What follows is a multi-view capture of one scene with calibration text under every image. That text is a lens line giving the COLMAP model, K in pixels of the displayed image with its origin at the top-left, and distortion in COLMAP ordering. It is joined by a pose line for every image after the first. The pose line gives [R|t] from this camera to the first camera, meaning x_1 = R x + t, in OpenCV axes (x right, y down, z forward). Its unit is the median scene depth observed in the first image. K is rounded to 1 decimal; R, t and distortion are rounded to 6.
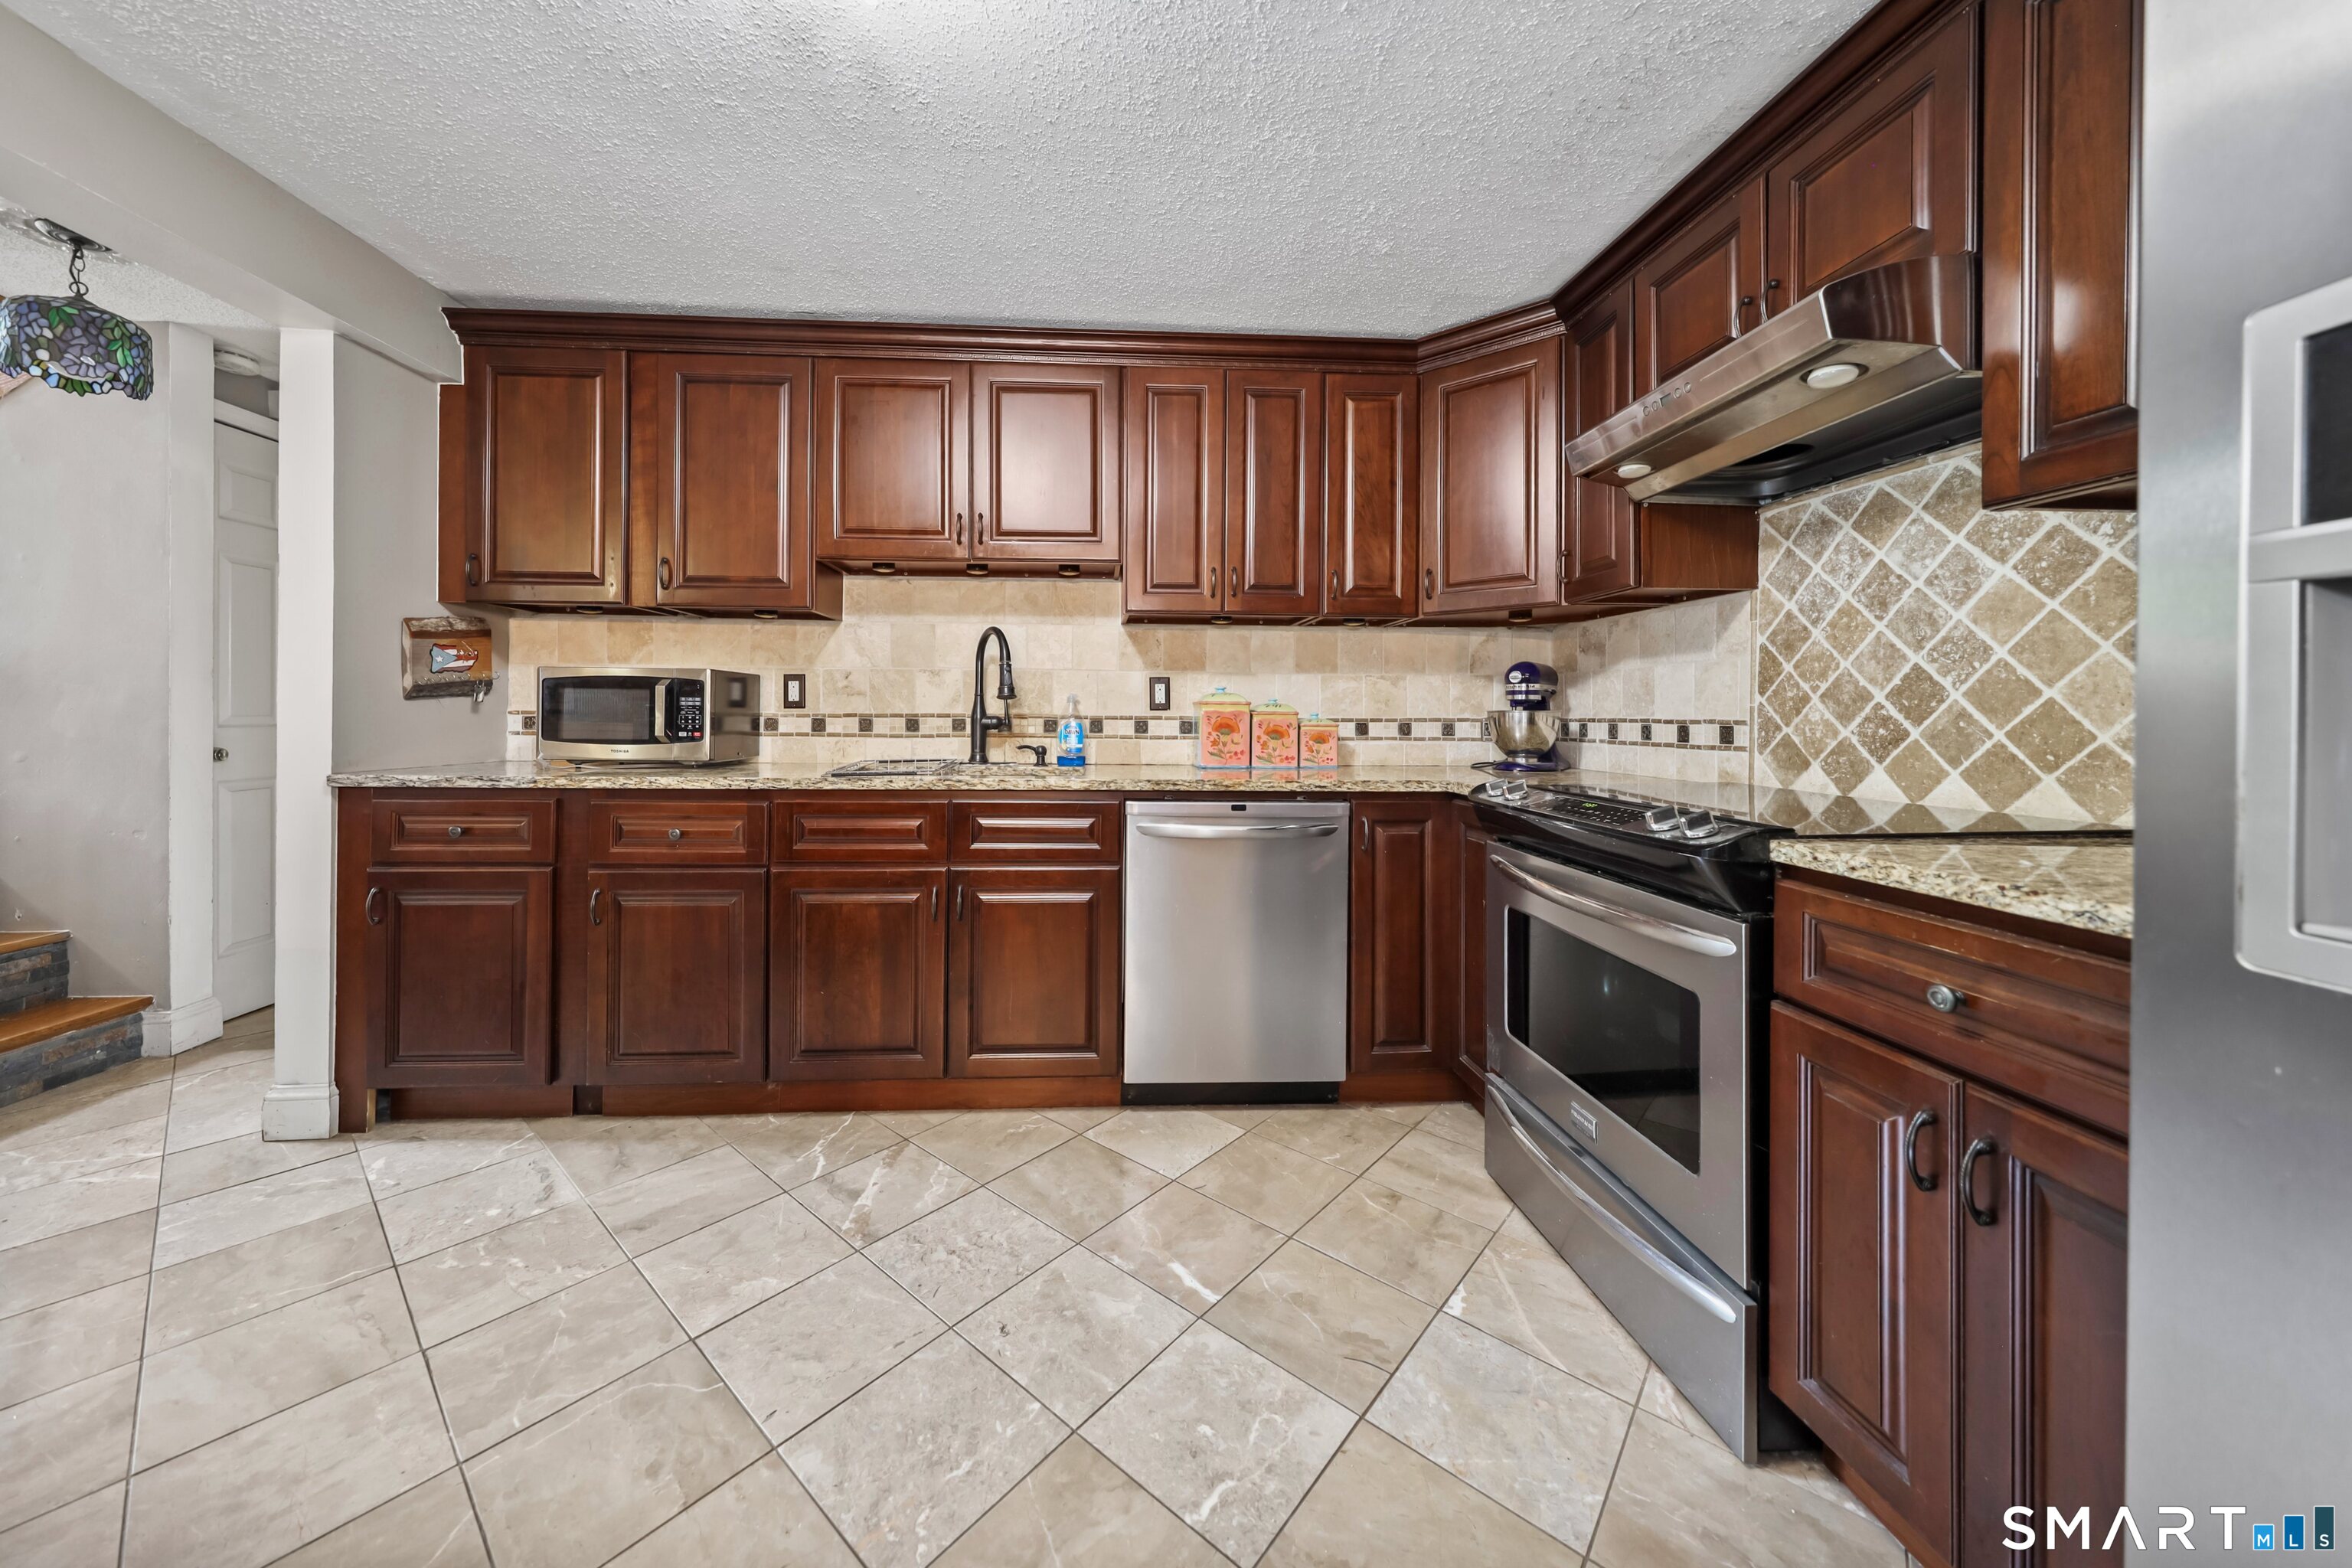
lens RADIAL K [[815.1, 0, 1176.7], [0, 815.1, 710.9], [0, 0, 1]] dist [0.000427, 0.000018]
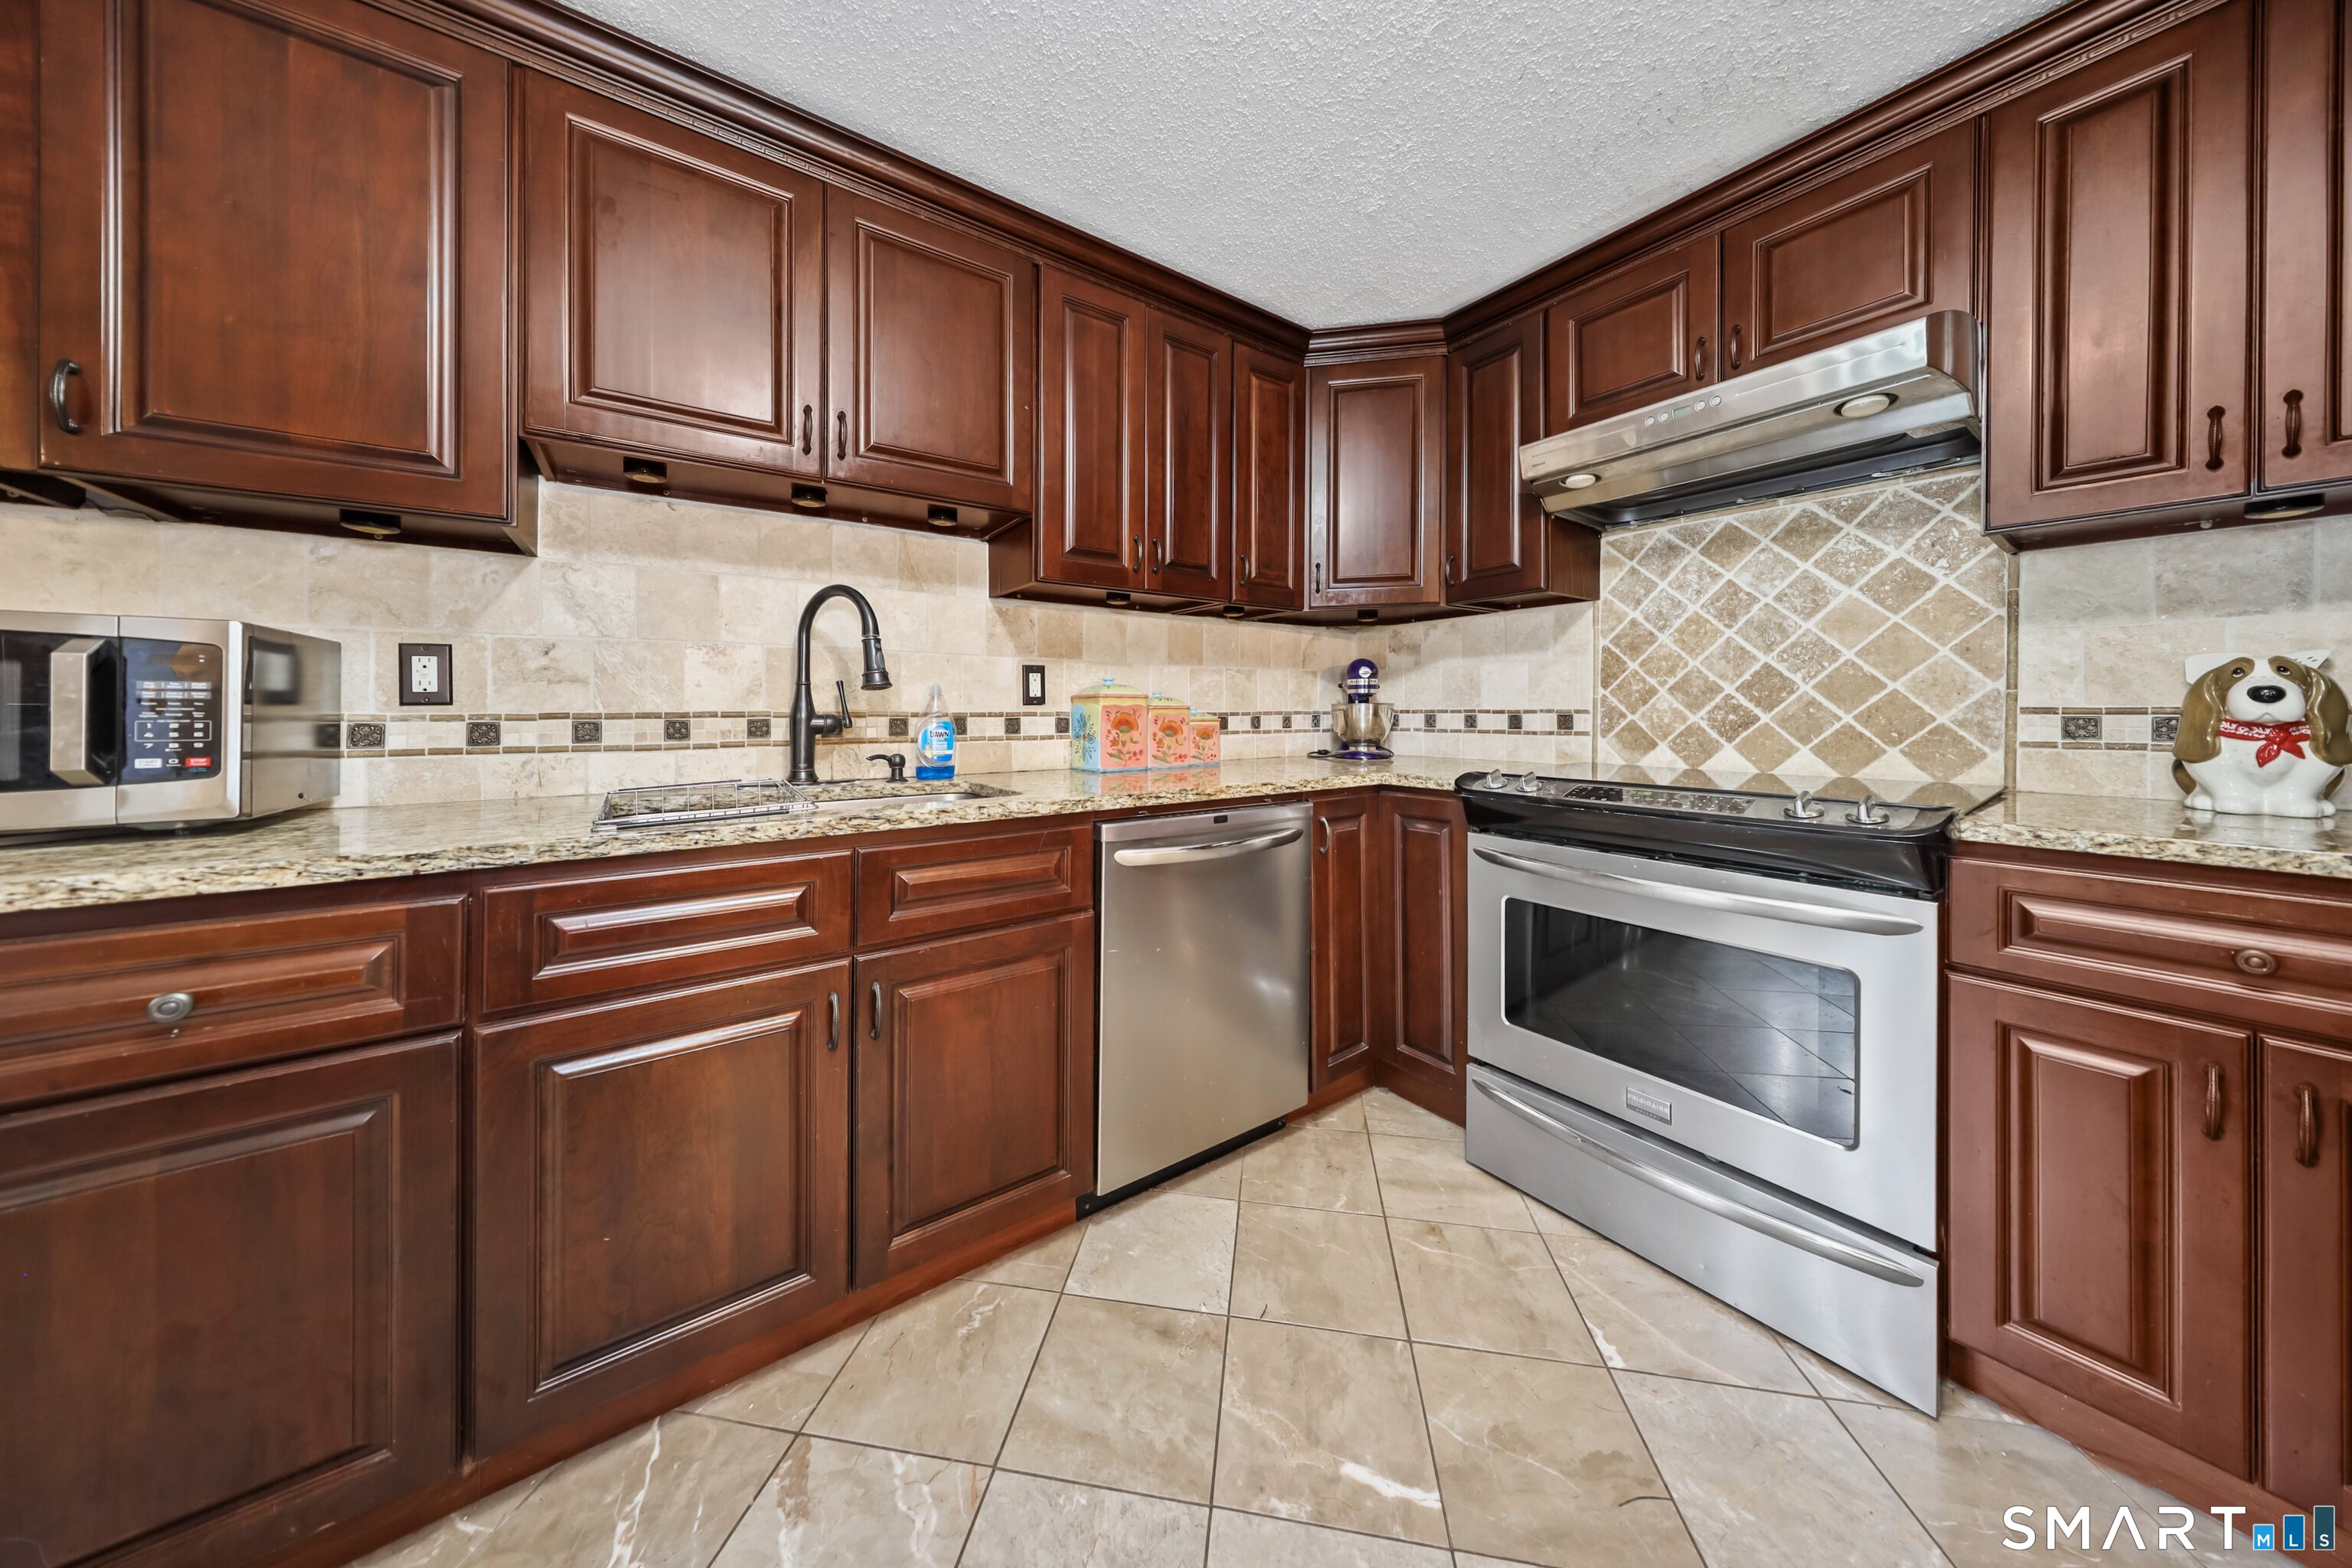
lens RADIAL K [[698.4, 0, 1170.1], [0, 698.4, 708.4], [0, 0, 1]] dist [-0.000201, -0.000058]
pose [[0.861559, -0.008216, 0.507592, -0.348799], [0.007411, 0.999966, 0.003608, 0.001417], [-0.507604, 0.000654, 0.861590, 0.424545]]
